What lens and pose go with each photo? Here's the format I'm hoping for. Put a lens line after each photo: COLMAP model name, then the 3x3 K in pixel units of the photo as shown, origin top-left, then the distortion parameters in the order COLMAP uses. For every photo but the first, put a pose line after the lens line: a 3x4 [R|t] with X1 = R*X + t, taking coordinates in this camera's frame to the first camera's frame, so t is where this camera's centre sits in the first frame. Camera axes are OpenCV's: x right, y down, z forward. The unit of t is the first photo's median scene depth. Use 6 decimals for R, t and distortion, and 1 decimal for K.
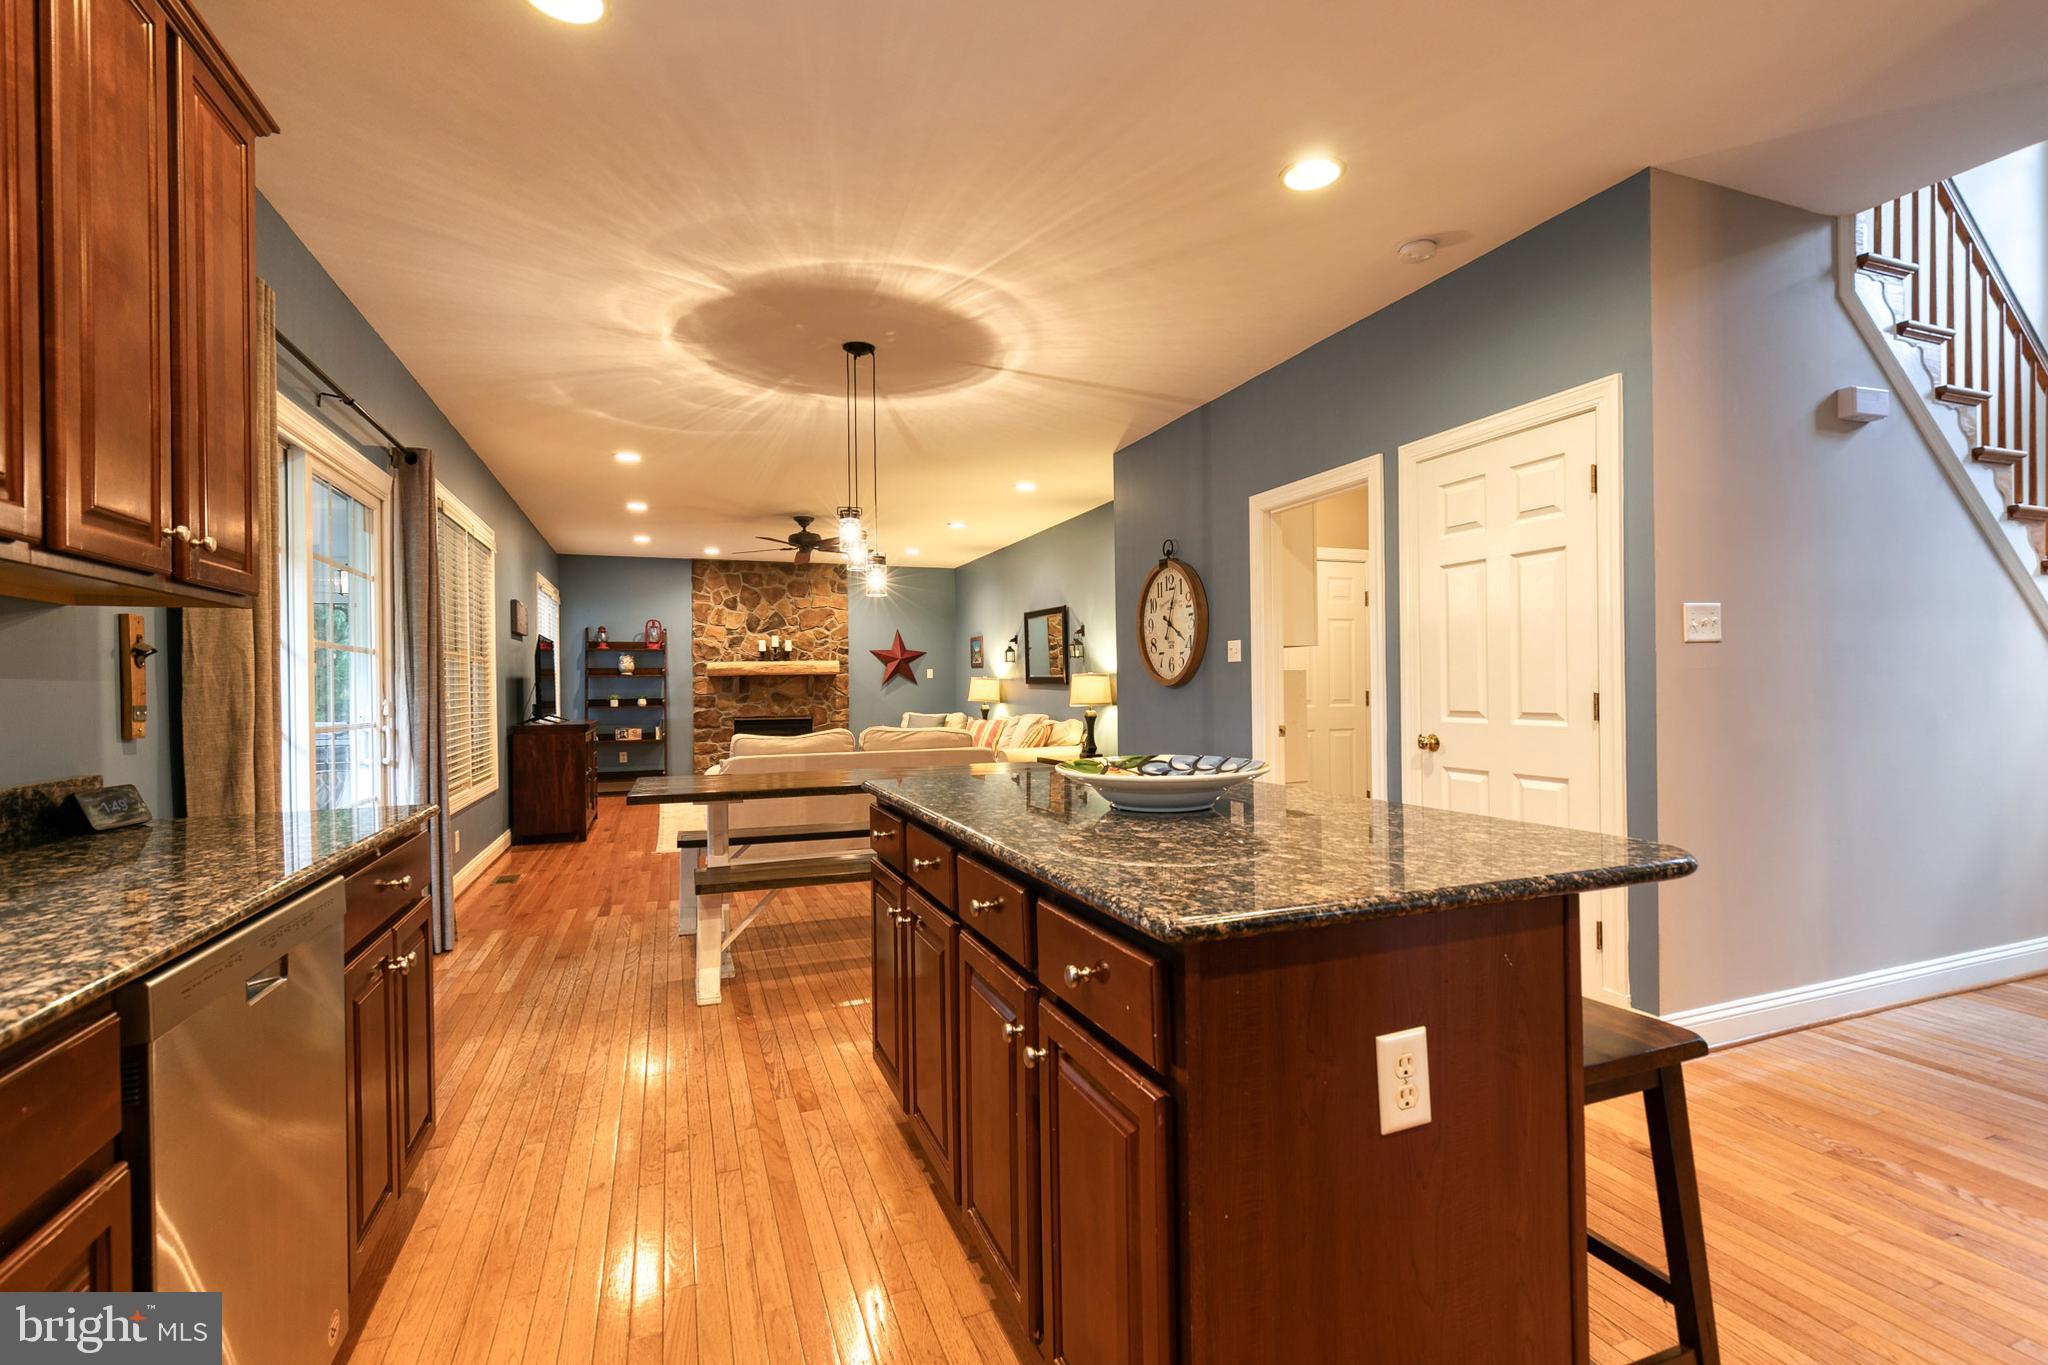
lens RADIAL K [[923.6, 0, 1038.6], [0, 923.6, 686.5], [0, 0, 1]] dist [0.012143, -0.000300]
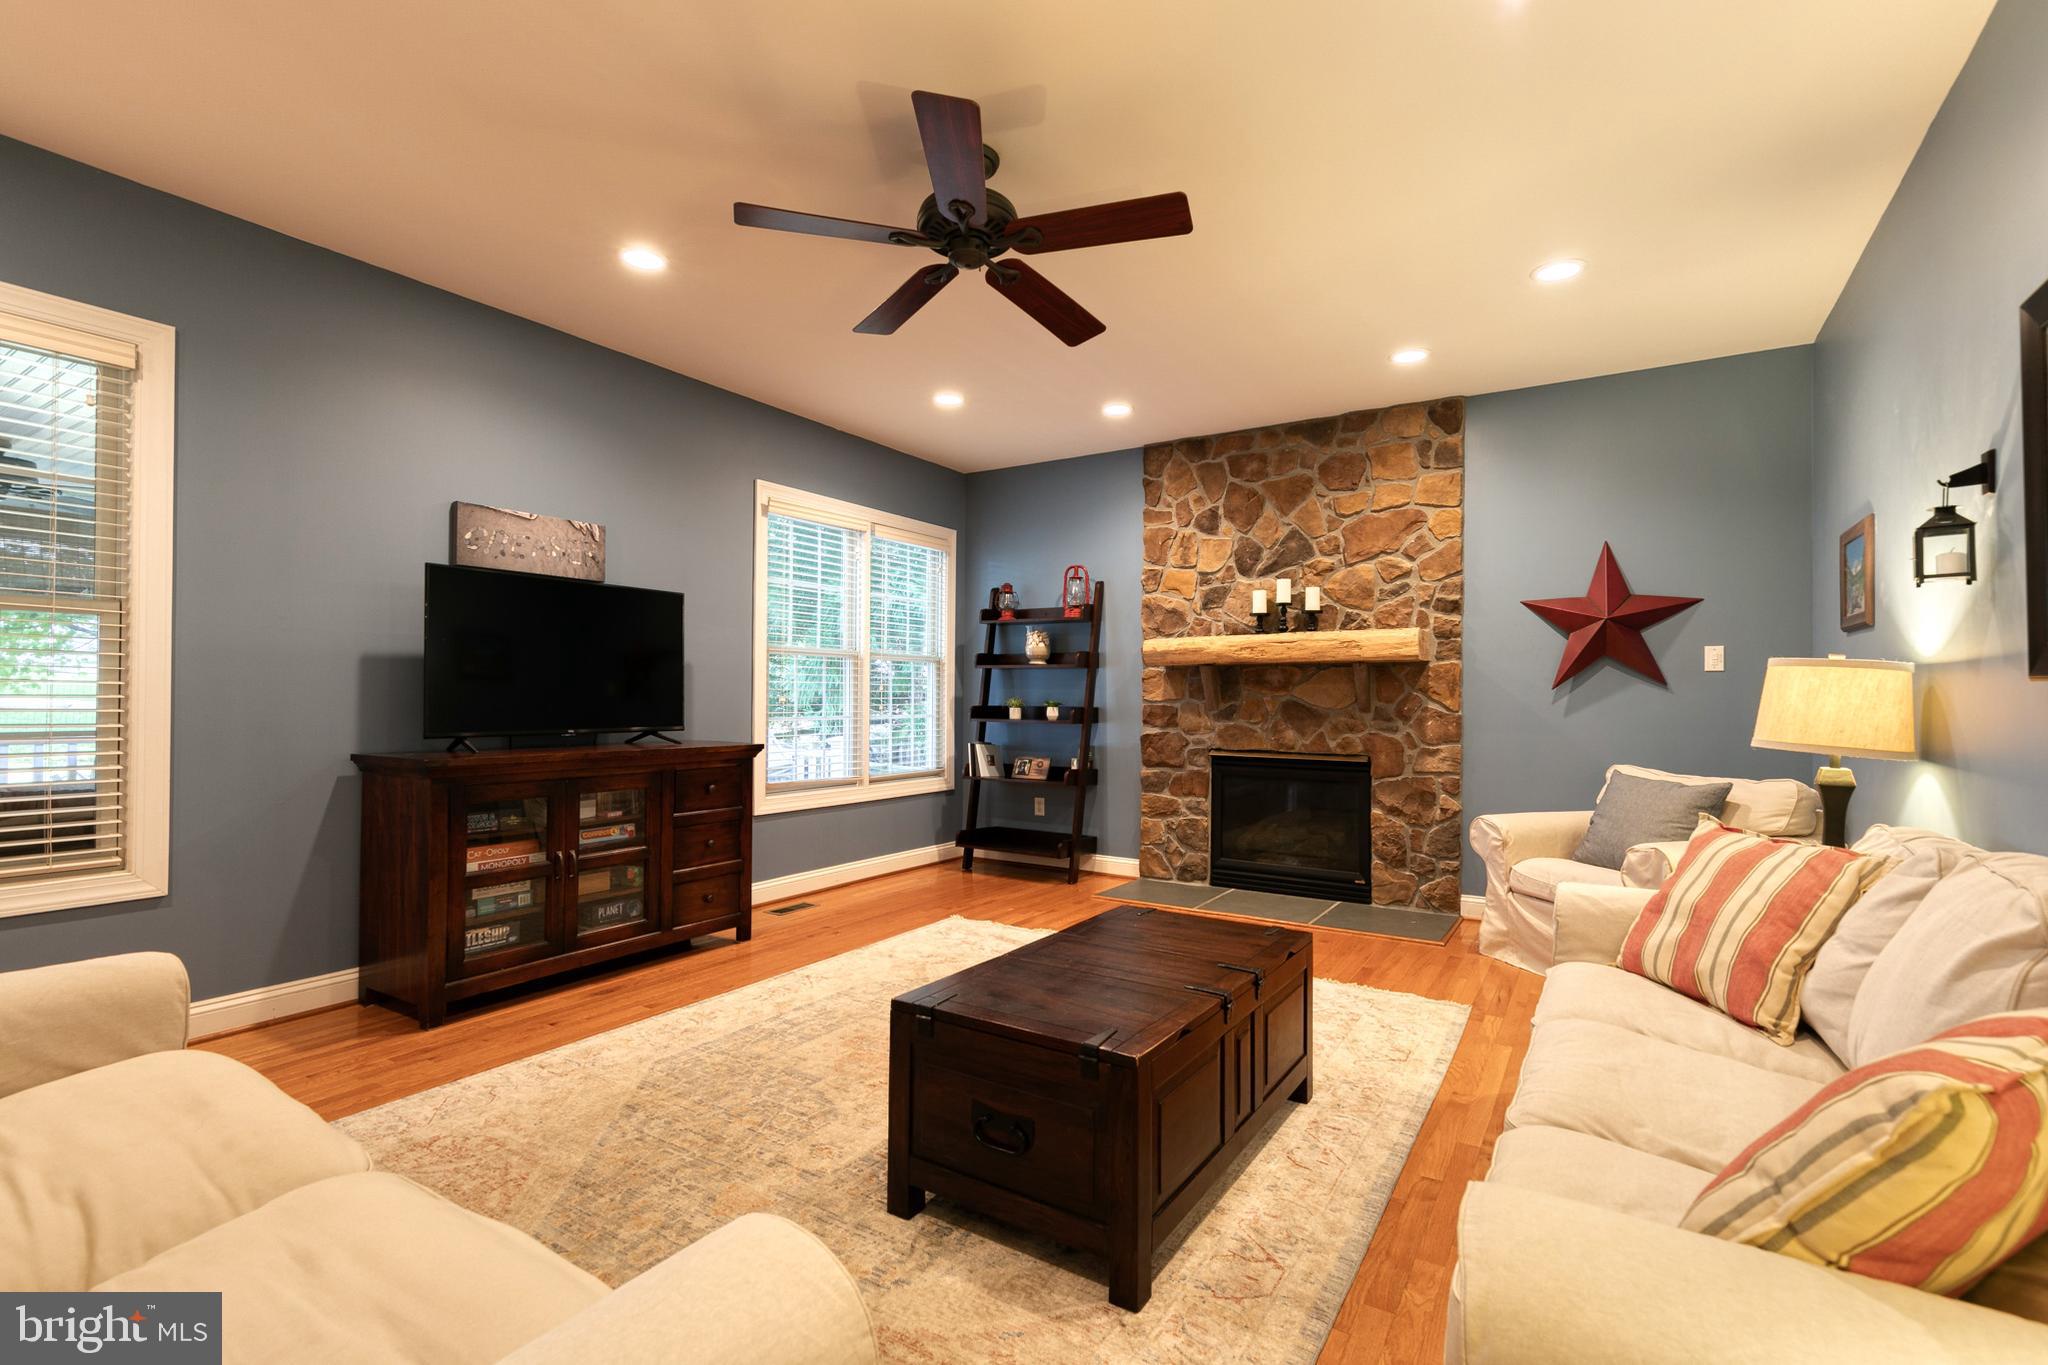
lens RADIAL K [[923.6, 0, 1038.6], [0, 923.6, 686.5], [0, 0, 1]] dist [0.012143, -0.000300]
pose [[0.589680, 0.008881, -0.807588, 0.019745], [-0.014452, 0.999895, 0.000443, 0.000766], [0.807508, 0.011410, 0.589747, 0.669231]]
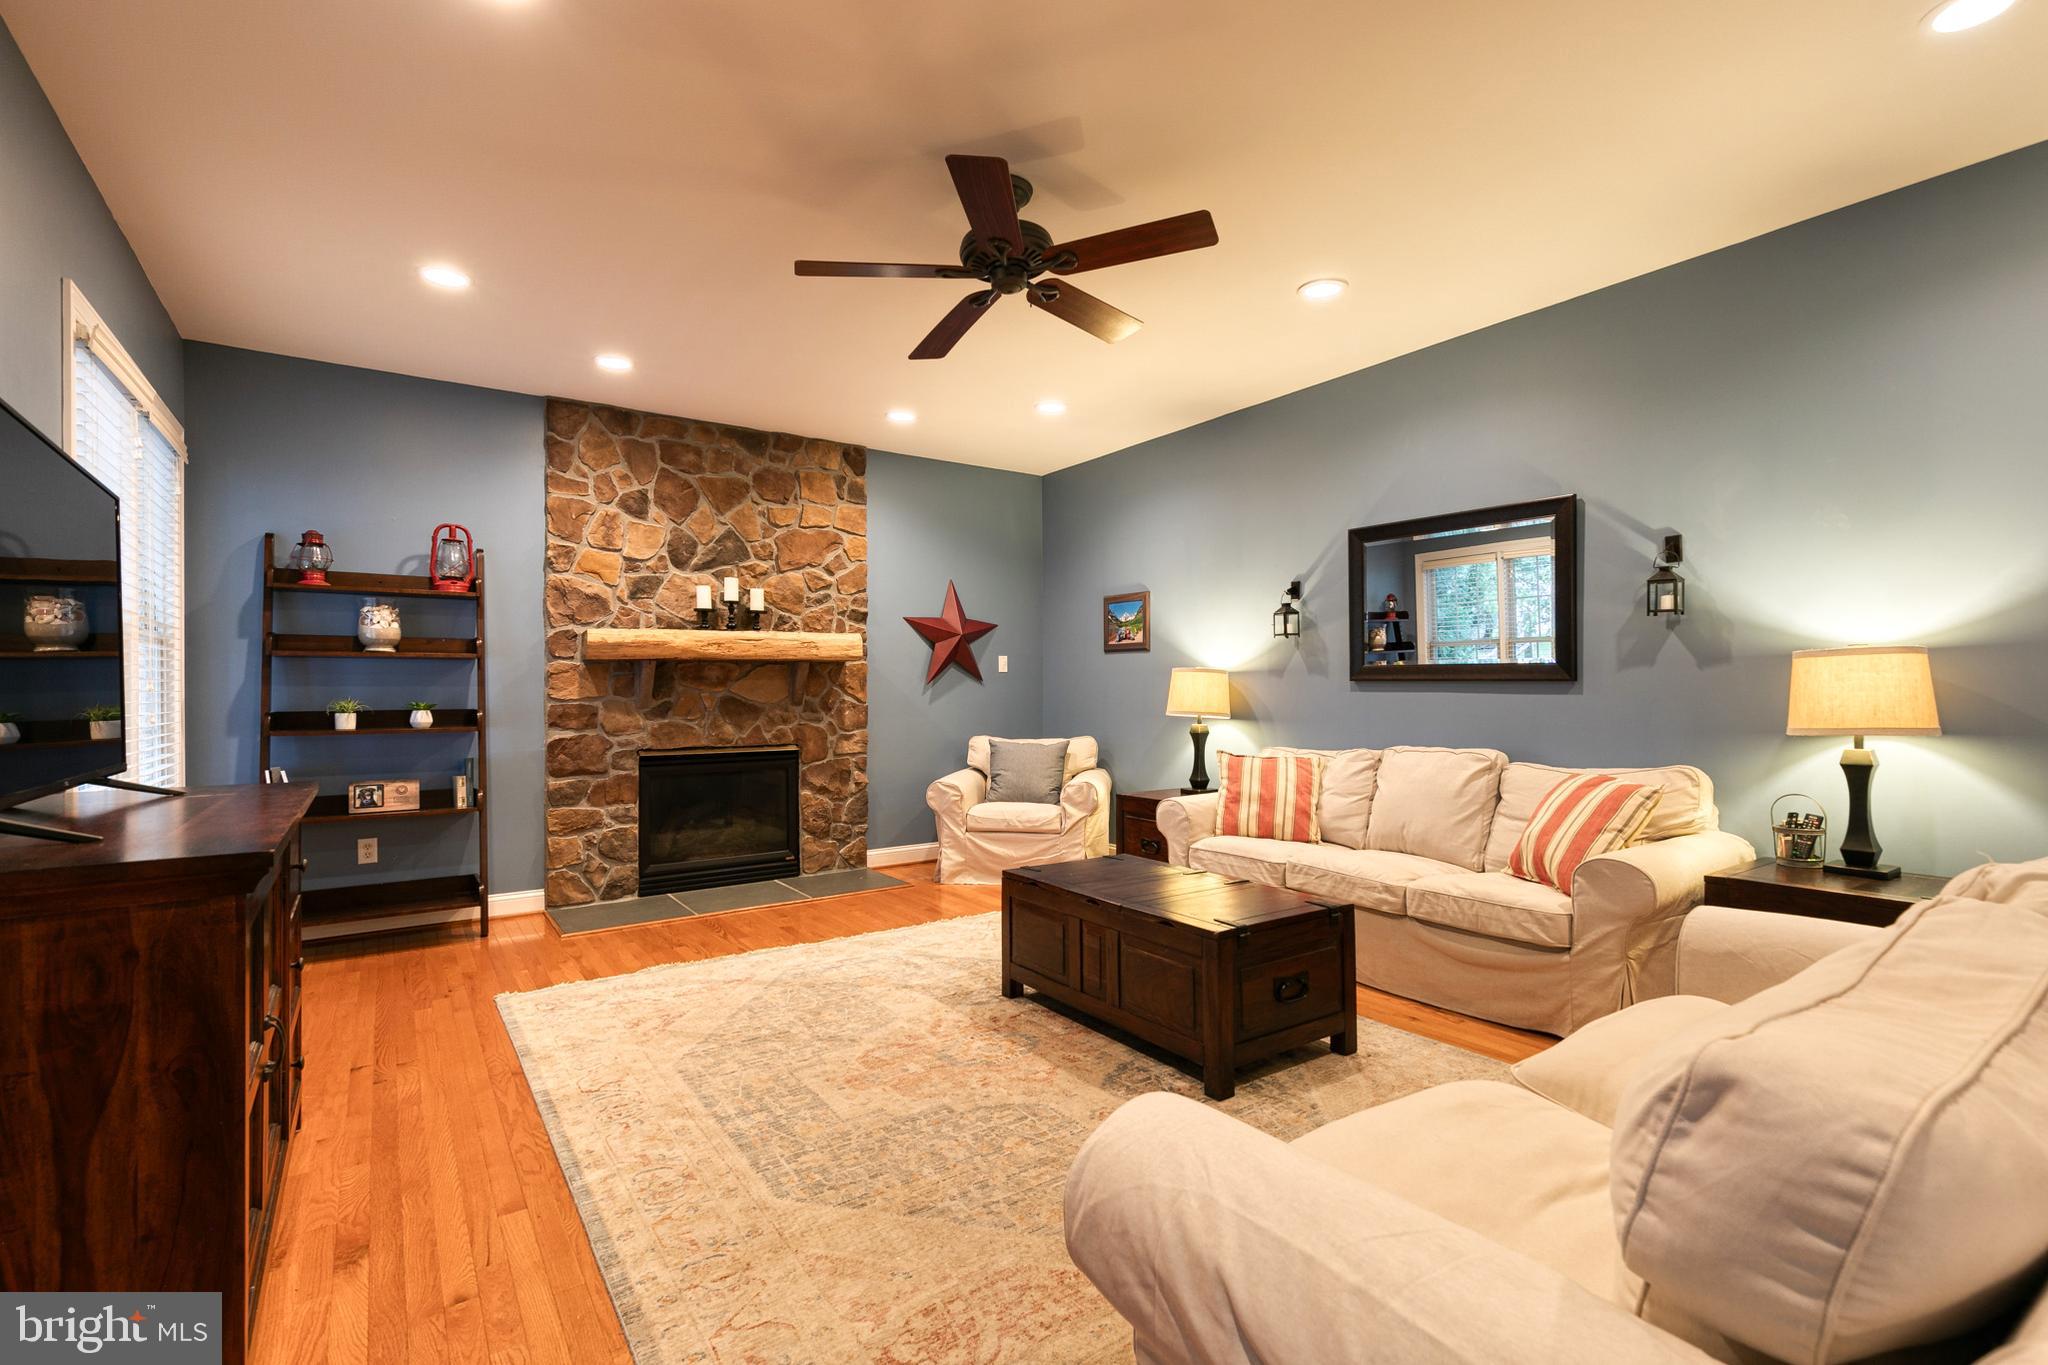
lens RADIAL K [[923.6, 0, 1038.6], [0, 923.6, 686.5], [0, 0, 1]] dist [0.012143, -0.000300]
pose [[0.972101, 0.007145, 0.234452, -0.258923], [-0.005416, 0.999953, -0.008018, 0.004477], [-0.234499, 0.006525, 0.972095, 0.533259]]
